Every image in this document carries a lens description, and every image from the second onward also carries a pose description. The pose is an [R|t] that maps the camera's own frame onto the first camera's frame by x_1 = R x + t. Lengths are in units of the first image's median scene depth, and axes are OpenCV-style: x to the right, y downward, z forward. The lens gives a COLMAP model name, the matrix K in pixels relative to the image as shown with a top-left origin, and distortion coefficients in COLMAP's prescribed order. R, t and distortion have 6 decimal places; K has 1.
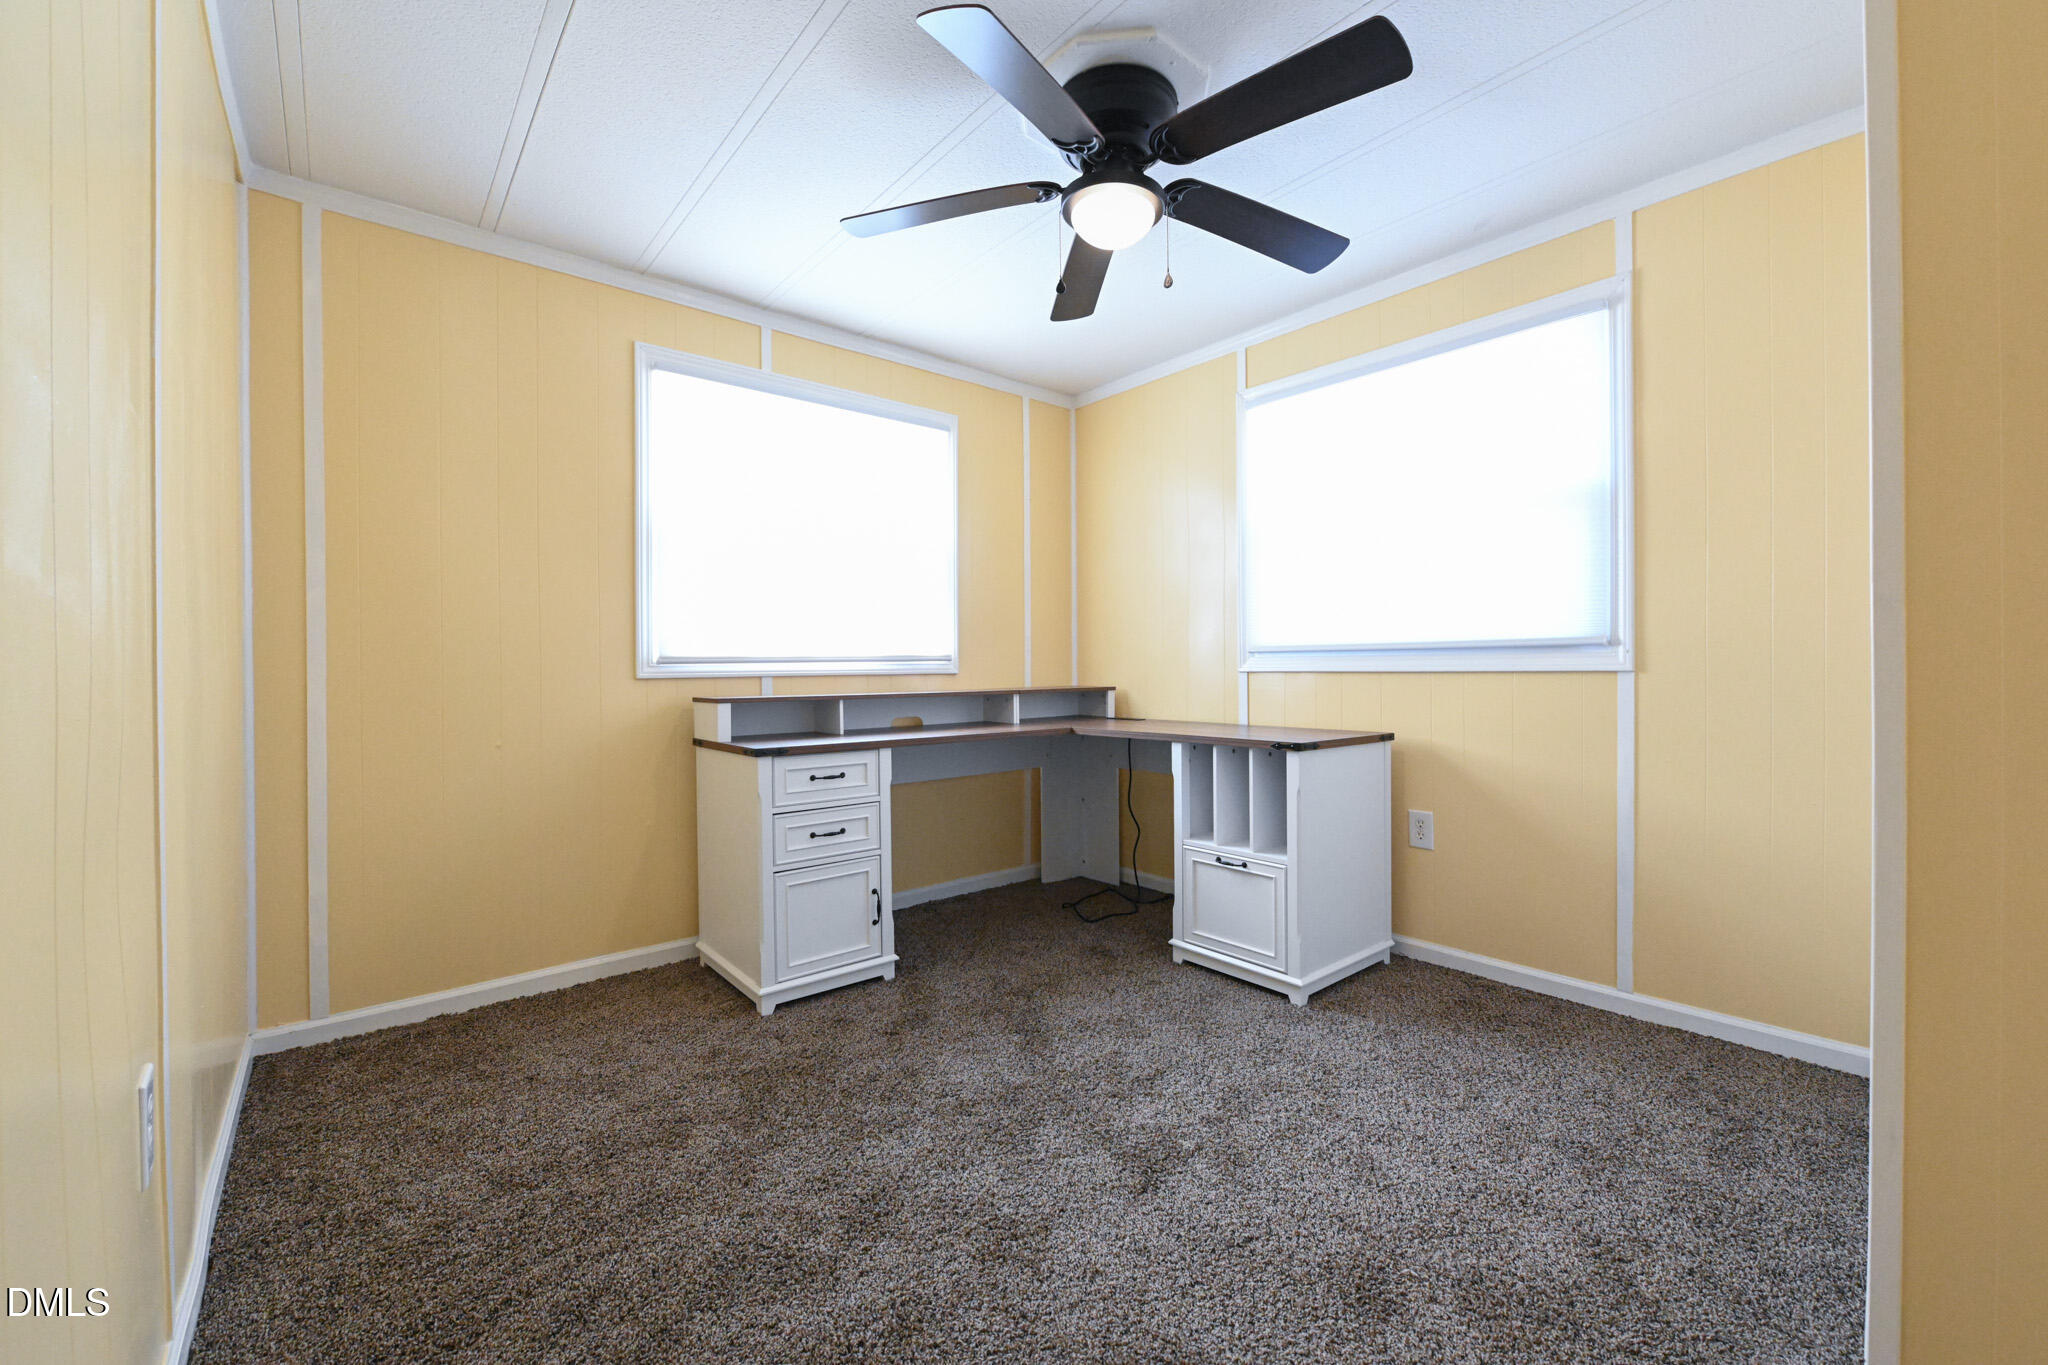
lens RADIAL K [[812.1, 0, 1023.4], [0, 812.1, 670.3], [0, 0, 1]] dist [-0.033542, -0.000026]
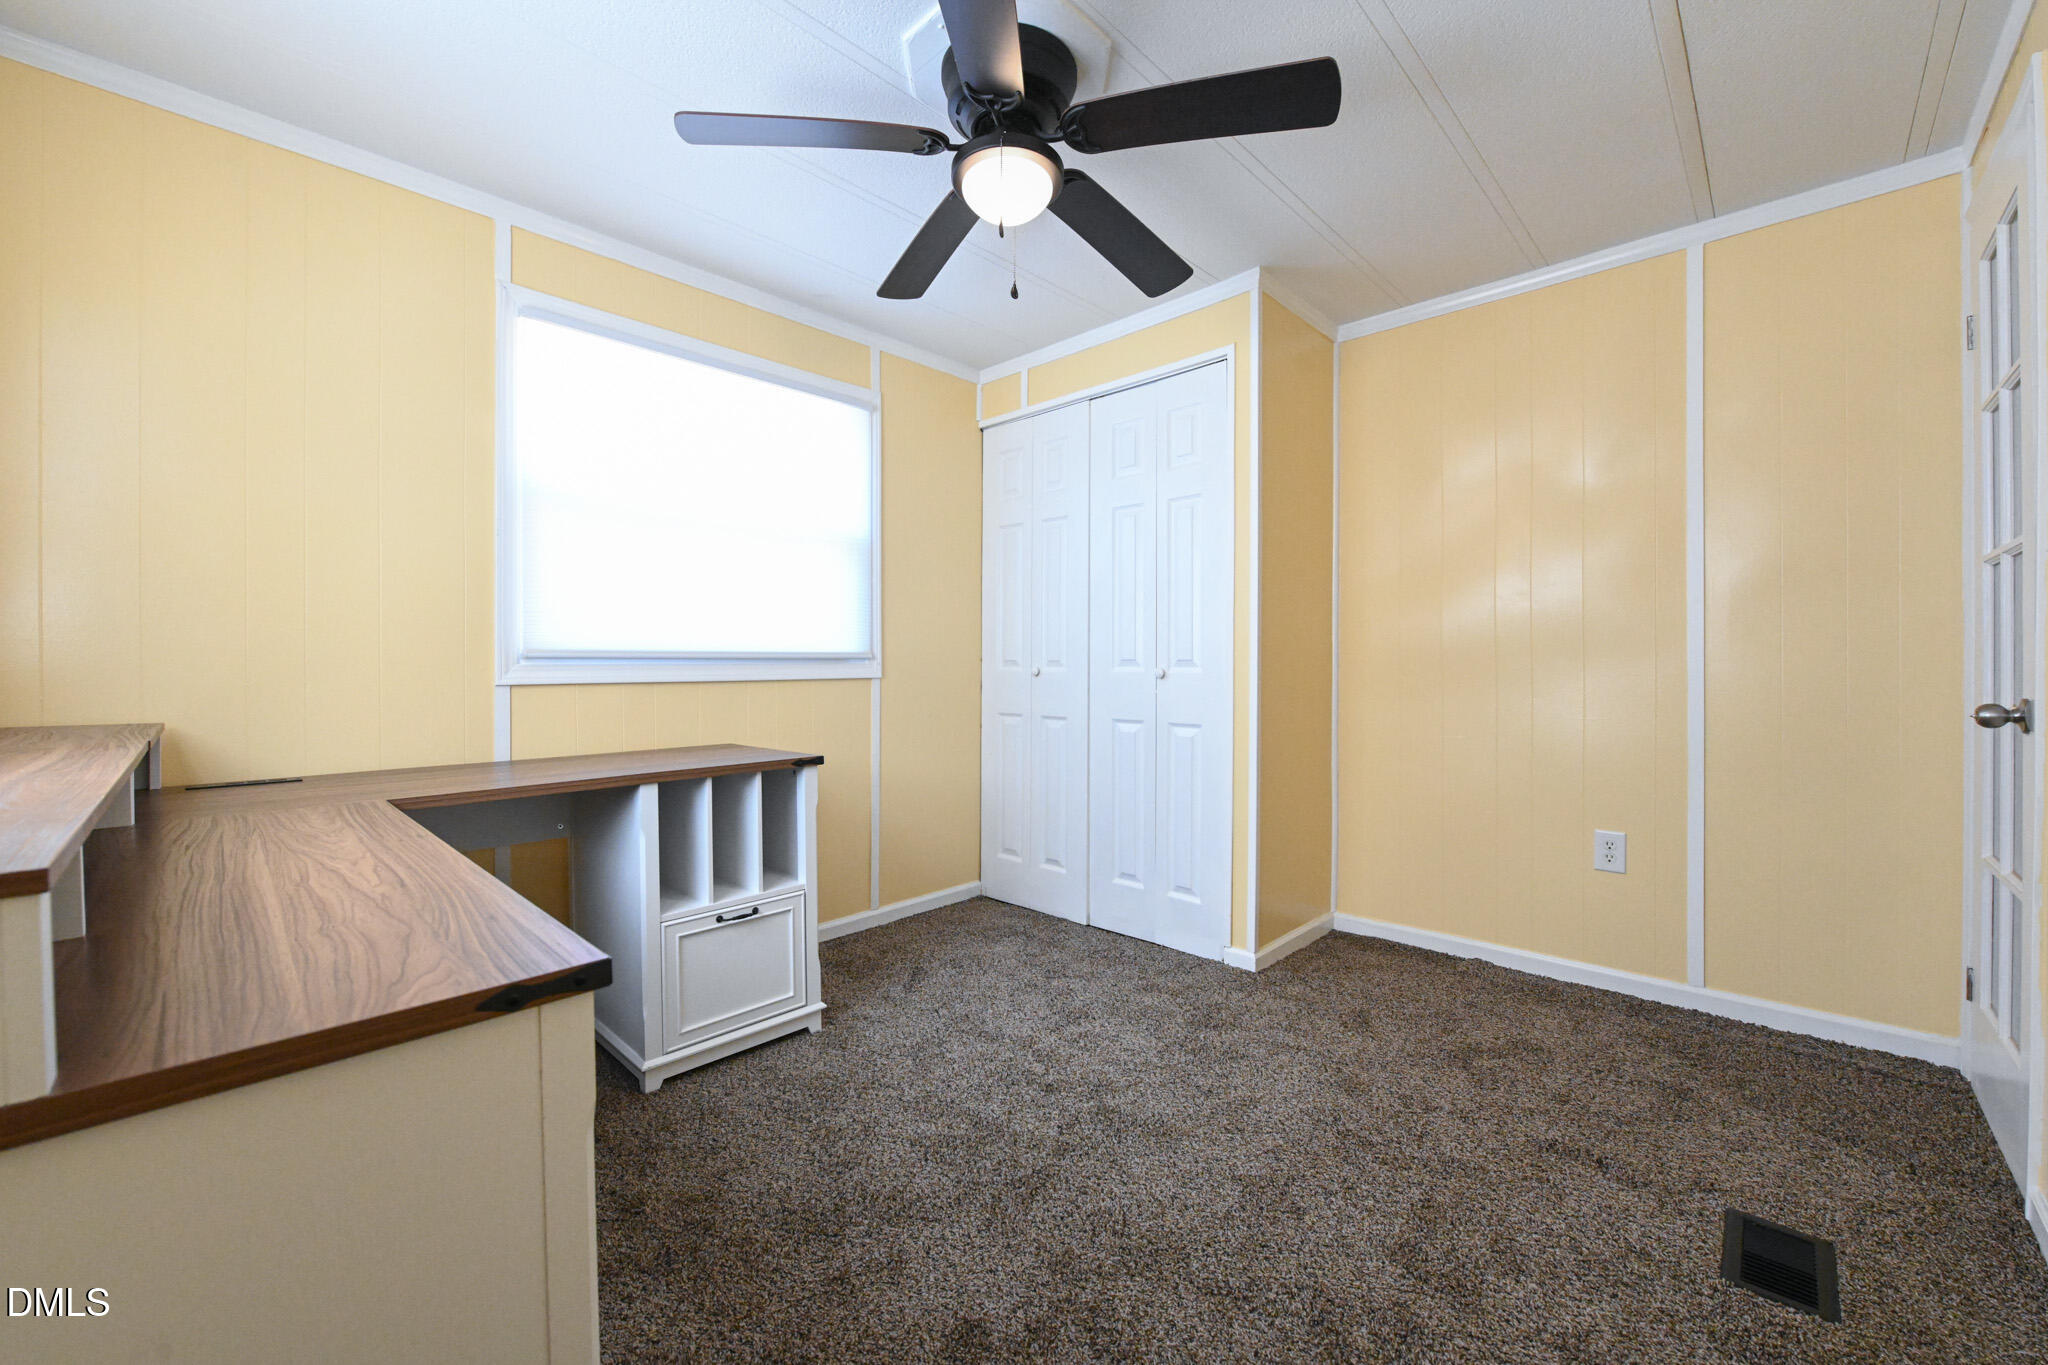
lens RADIAL K [[805.6, 0, 1026.0], [0, 805.6, 670.8], [0, 0, 1]] dist [-0.001757, -0.000179]
pose [[-0.110603, -0.004345, 0.993855, -0.653767], [0.006437, 0.999966, 0.005088, -0.016961], [-0.993844, 0.006960, -0.110572, 0.872436]]
